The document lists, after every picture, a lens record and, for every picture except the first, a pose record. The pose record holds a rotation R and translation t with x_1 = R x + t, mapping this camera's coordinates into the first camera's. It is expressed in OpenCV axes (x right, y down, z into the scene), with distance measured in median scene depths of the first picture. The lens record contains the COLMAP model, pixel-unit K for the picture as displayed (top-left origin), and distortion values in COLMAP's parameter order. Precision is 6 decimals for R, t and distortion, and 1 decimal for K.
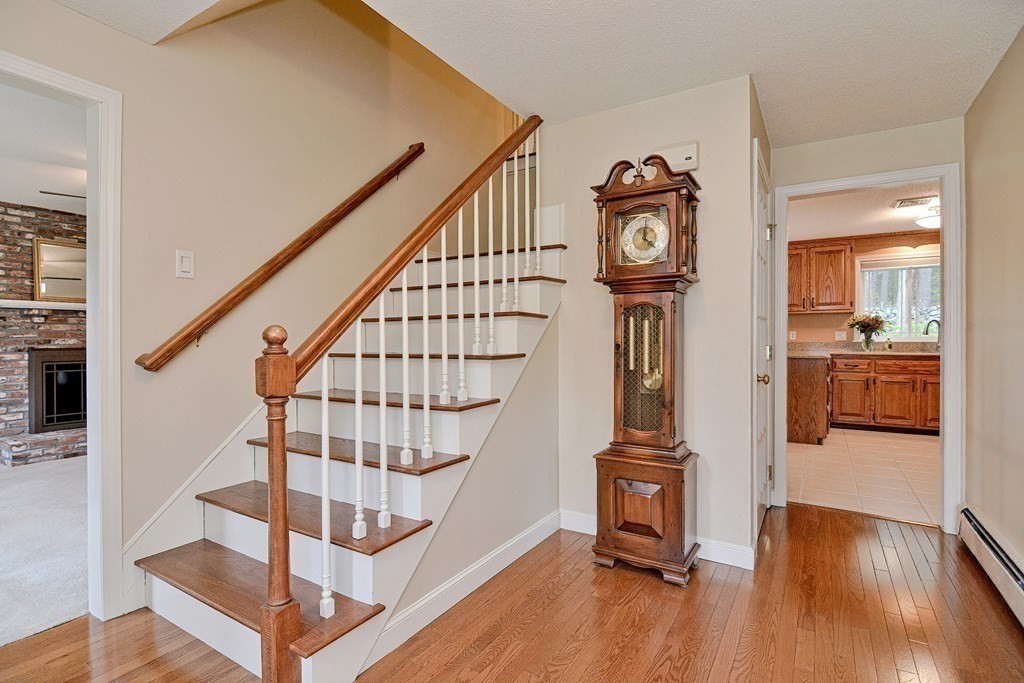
lens RADIAL K [[495.3, 0, 513.3], [0, 495.3, 338.6], [0, 0, 1]] dist [-0.002132, -0.006103]
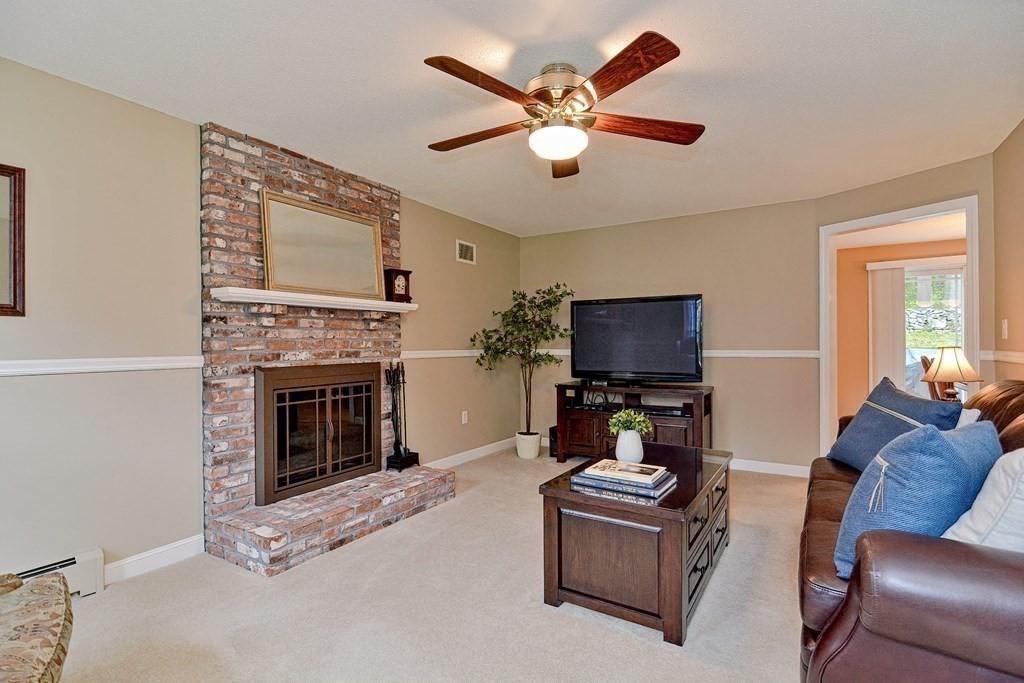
lens RADIAL K [[495.3, 0, 512.5], [0, 495.3, 340.5], [0, 0, 1]] dist [-0.002132, -0.006103]
pose [[0.999957, -0.008385, -0.003890, -0.662084], [0.008369, 0.999956, -0.004320, -0.009303], [0.003926, 0.004287, 0.999983, 0.380187]]
